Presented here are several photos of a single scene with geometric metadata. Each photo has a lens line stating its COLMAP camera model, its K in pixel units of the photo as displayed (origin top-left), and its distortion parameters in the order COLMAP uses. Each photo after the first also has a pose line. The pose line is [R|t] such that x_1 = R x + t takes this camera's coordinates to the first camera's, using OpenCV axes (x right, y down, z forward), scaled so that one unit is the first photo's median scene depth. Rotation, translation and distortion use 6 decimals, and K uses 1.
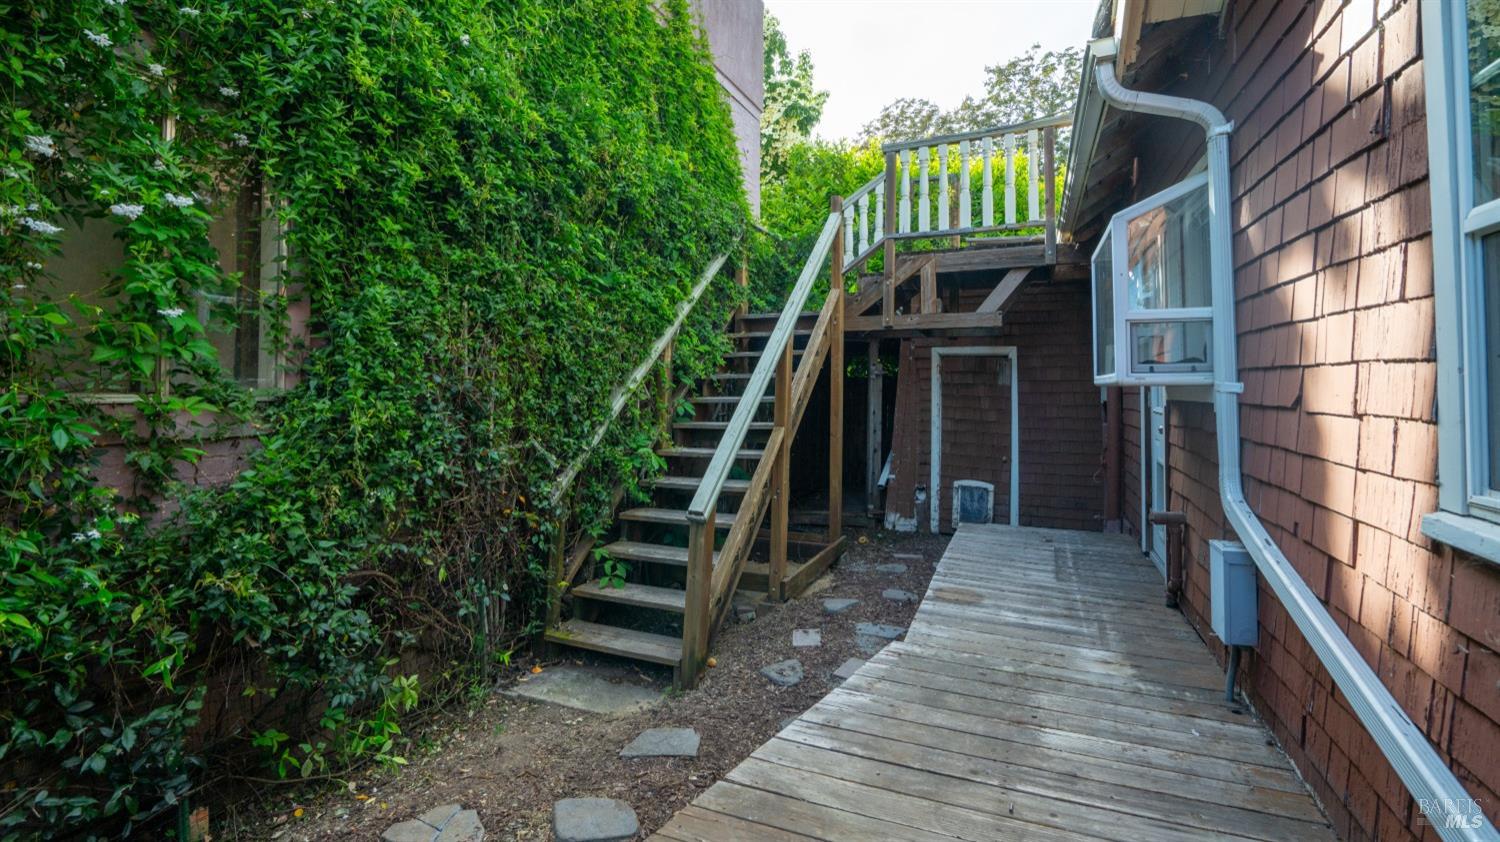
lens RADIAL K [[700.5, 0, 746.6], [0, 700.5, 419.3], [0, 0, 1]] dist [-0.038093, 0.009967]
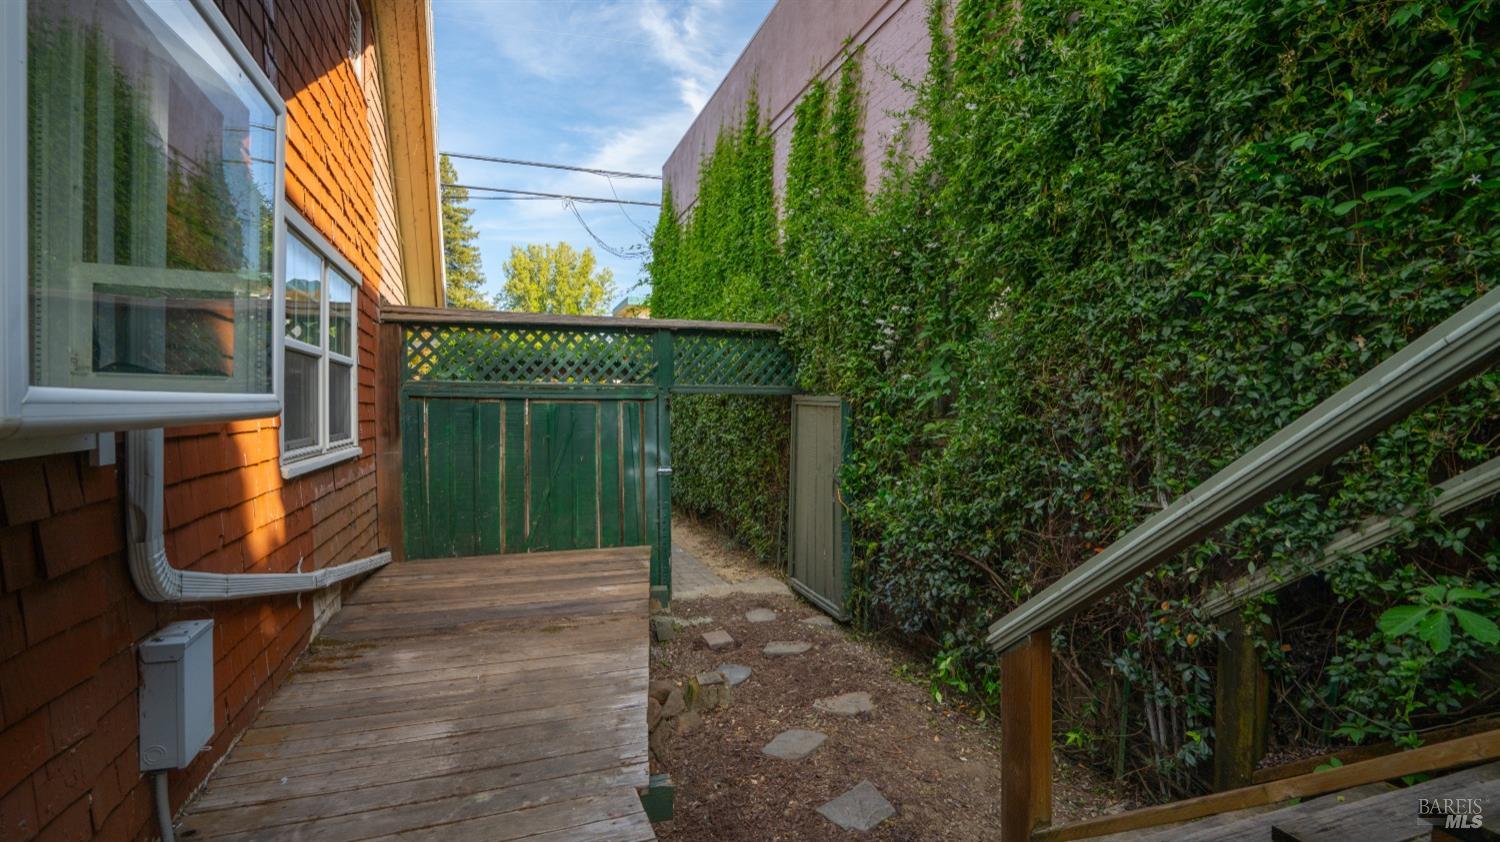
lens RADIAL K [[700.5, 0, 747.4], [0, 700.5, 418.8], [0, 0, 1]] dist [-0.038093, 0.009967]
pose [[-0.744486, 0.006816, -0.667603, 0.734612], [-0.025902, 0.998900, 0.039084, -0.090832], [0.667136, 0.046390, -0.743490, 1.922870]]
